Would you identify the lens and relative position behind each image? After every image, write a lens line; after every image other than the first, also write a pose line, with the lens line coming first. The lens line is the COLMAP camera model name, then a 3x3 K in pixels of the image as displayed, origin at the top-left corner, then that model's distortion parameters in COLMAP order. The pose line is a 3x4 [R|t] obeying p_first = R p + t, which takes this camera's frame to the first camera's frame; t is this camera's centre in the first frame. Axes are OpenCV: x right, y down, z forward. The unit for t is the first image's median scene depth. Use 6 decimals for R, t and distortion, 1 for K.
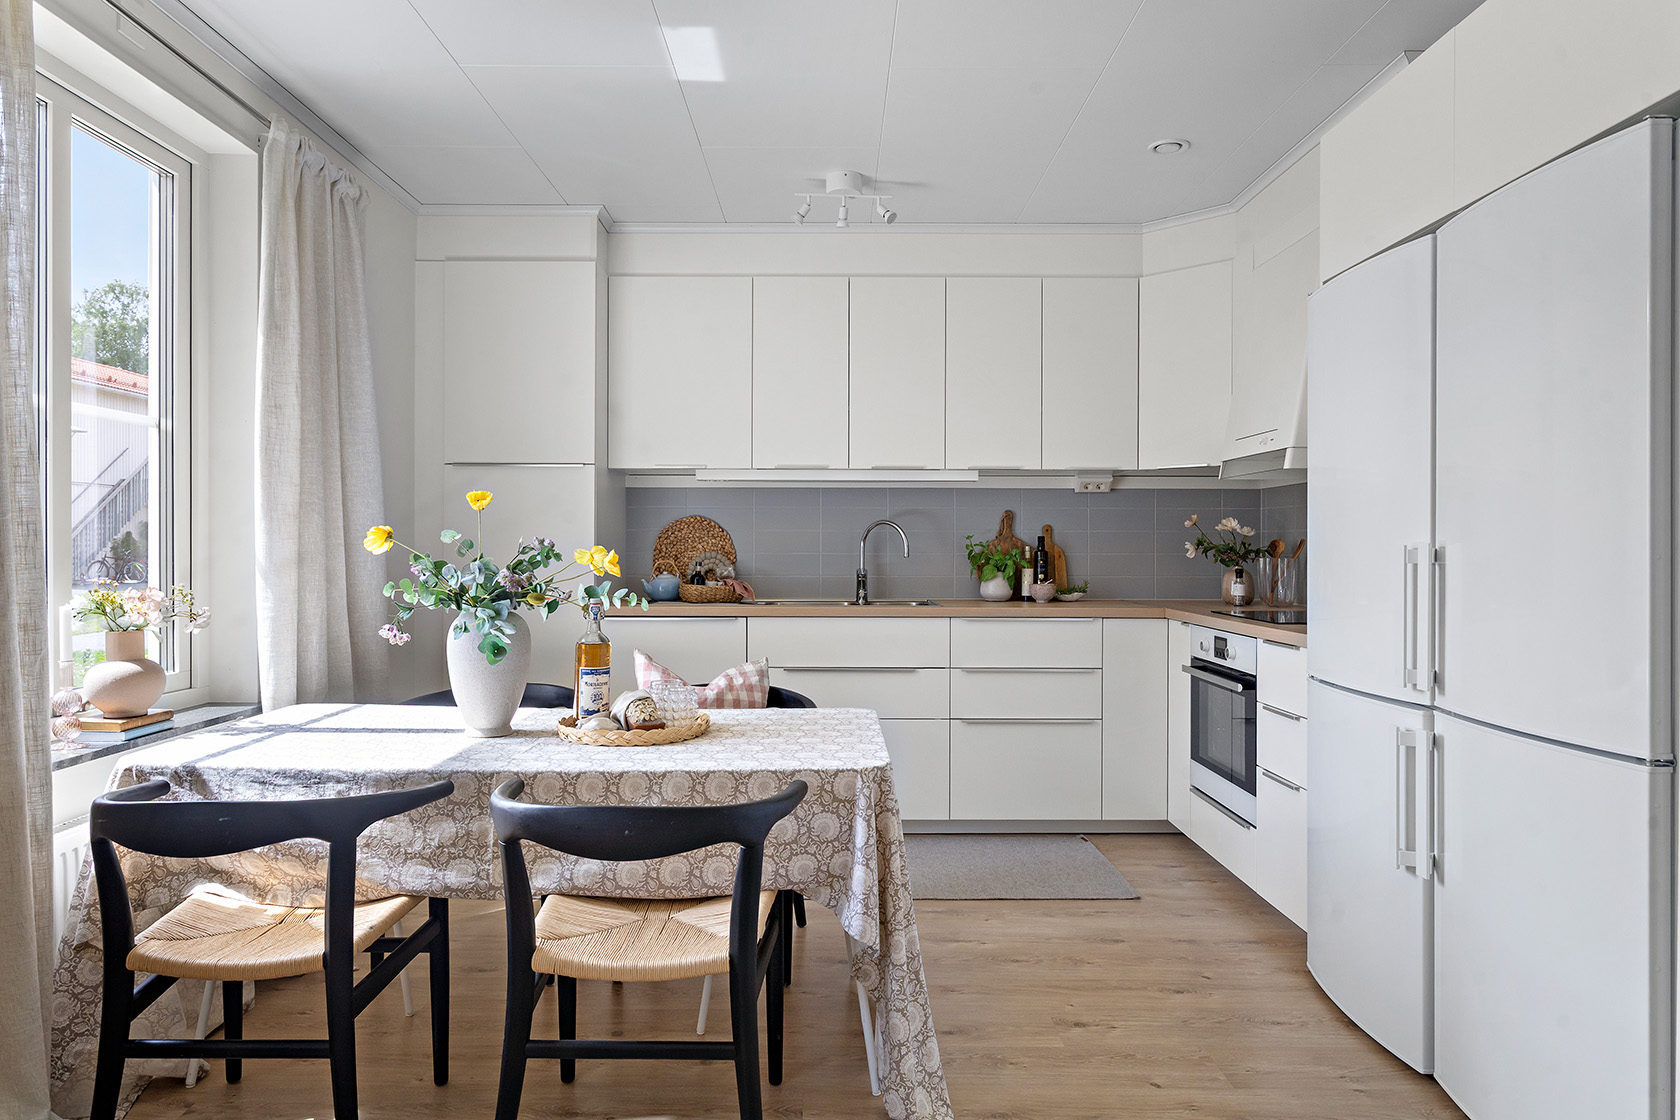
lens RADIAL K [[1049.7, 0, 832.7], [0, 1049.7, 552.8], [0, 0, 1]] dist [-0.000411, -0.000872]
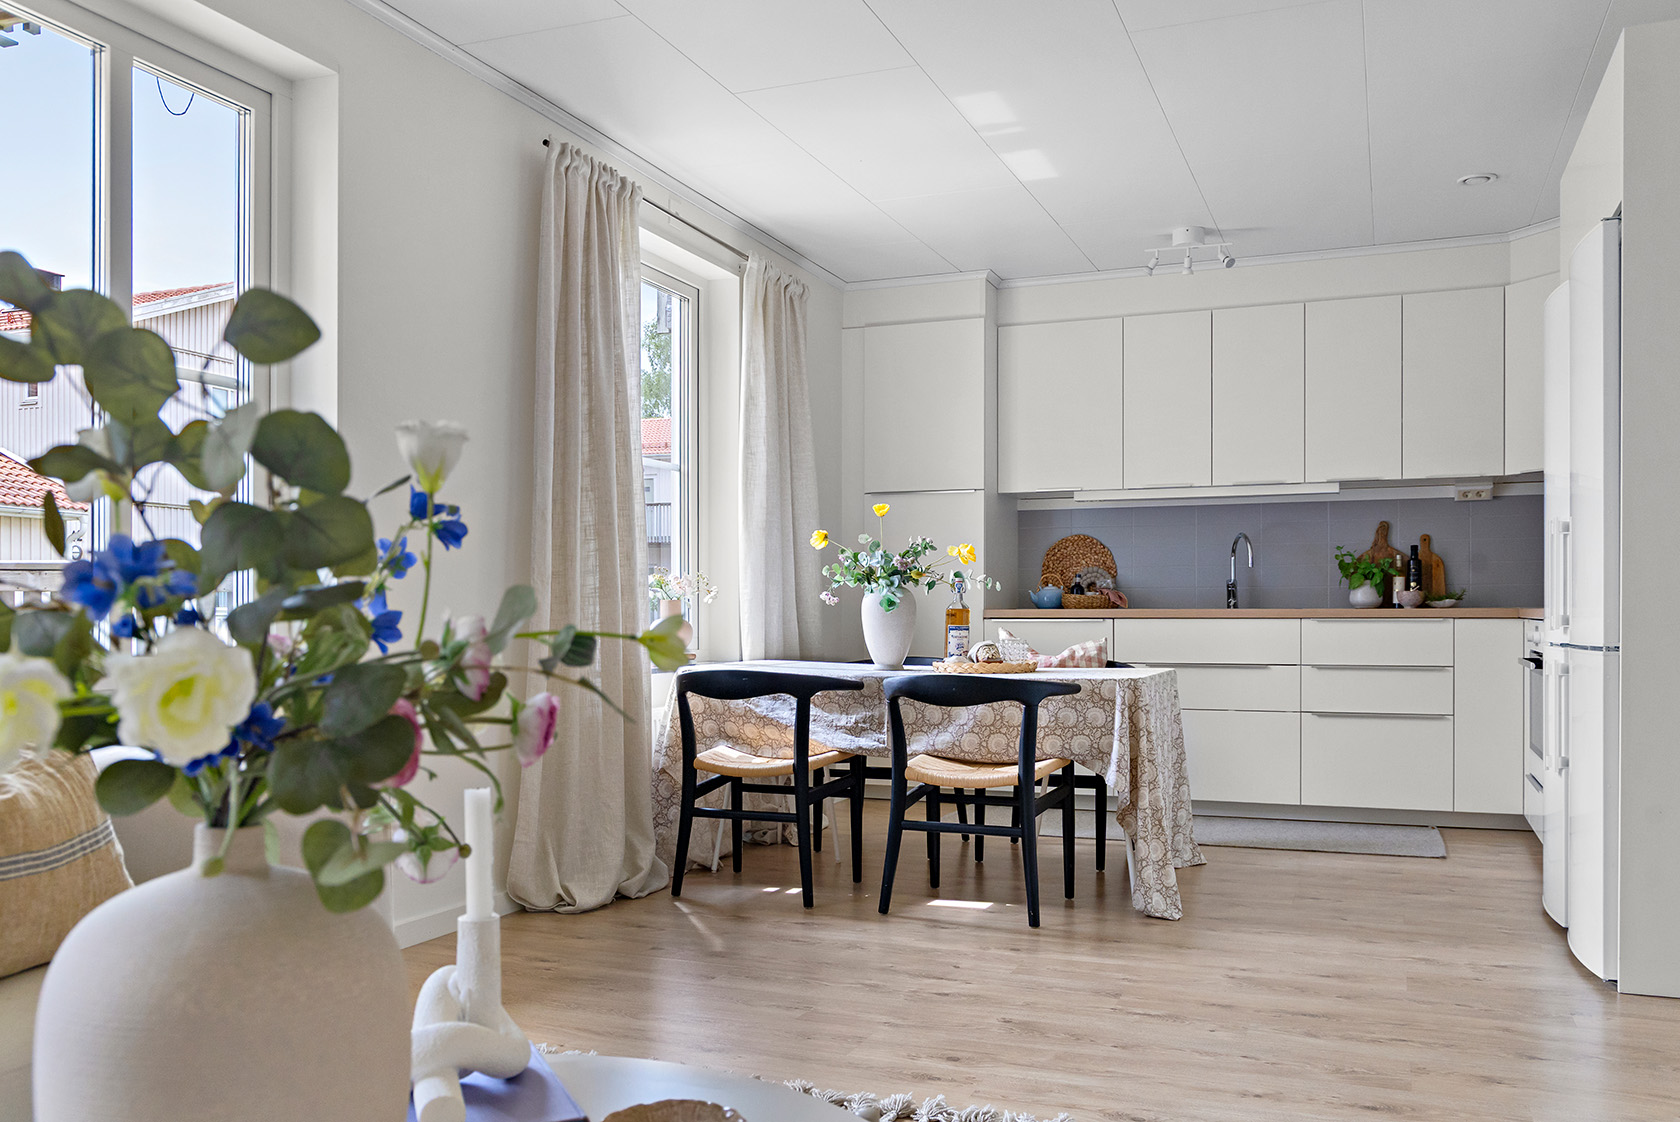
lens RADIAL K [[1395.2, 0, 825.2], [0, 1395.2, 621.3], [0, 0, 1]] dist [-0.029265, 0.008617]
pose [[0.923539, -0.002200, -0.383499, 0.278558], [0.001568, 0.999997, -0.001961, 0.088899], [0.383502, 0.001210, 0.923539, -0.686933]]
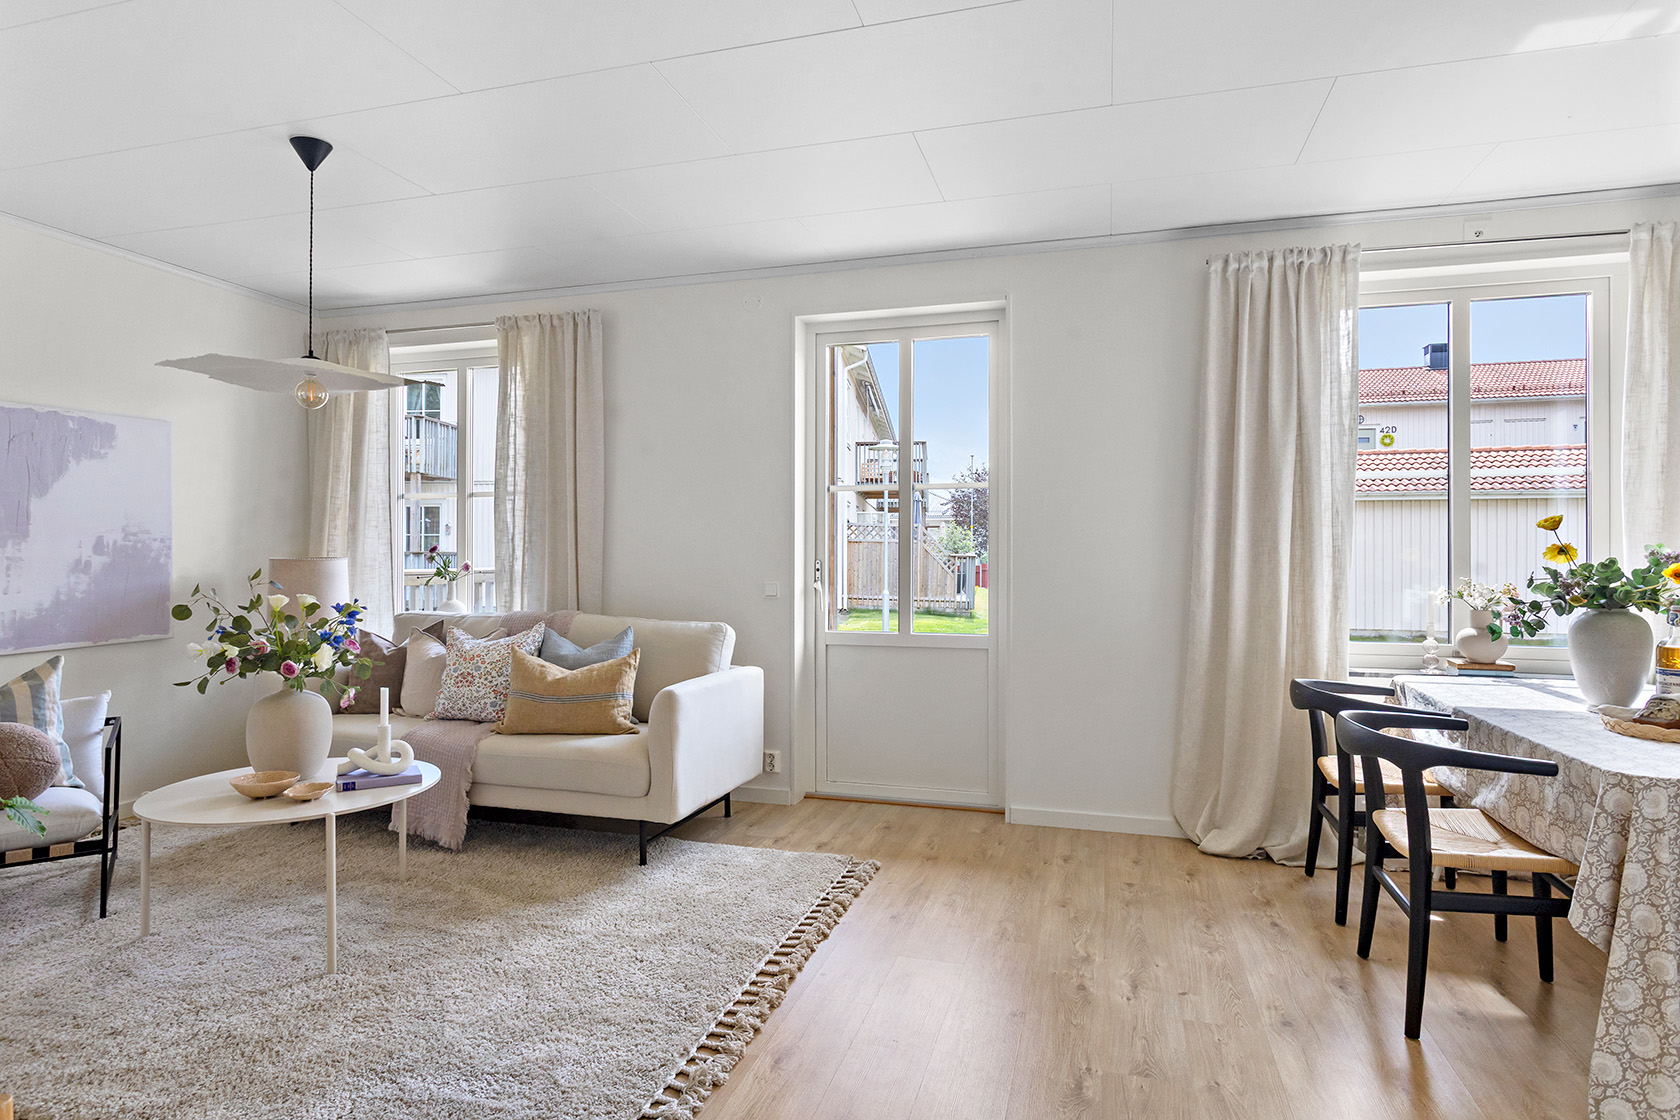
lens RADIAL K [[918.1, 0, 827.4], [0, 918.1, 553.0], [0, 0, 1]] dist [-0.003297, 0.000821]
pose [[-0.296327, -0.006539, -0.955064, 0.781375], [-0.008365, 0.999956, -0.004250, 0.000980], [0.955050, 0.006730, -0.296369, 0.362796]]
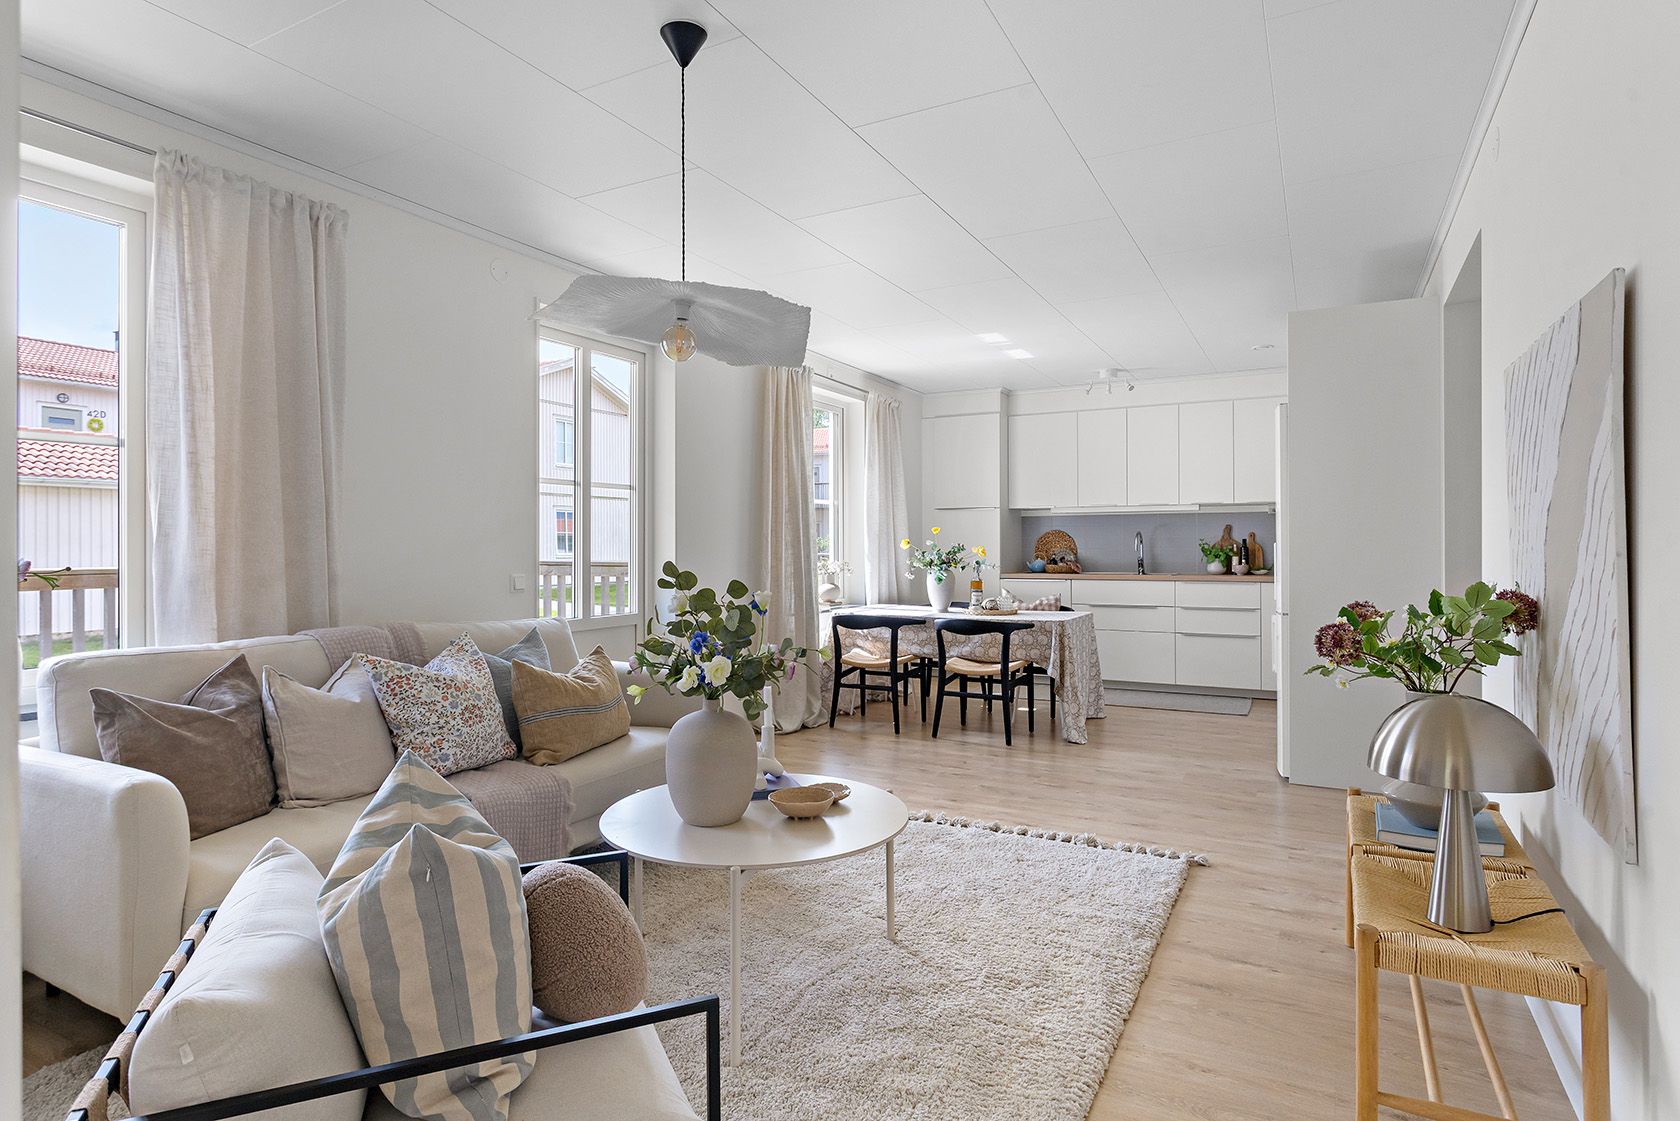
lens RADIAL K [[918.1, 0, 827.4], [0, 918.1, 536.4], [0, 0, 1]] dist [-0.003297, 0.000821]
pose [[0.874236, -0.011756, -0.485358, 0.503149], [0.003247, 0.999826, -0.018369, 0.010336], [0.485490, 0.014483, 0.874122, -1.088104]]
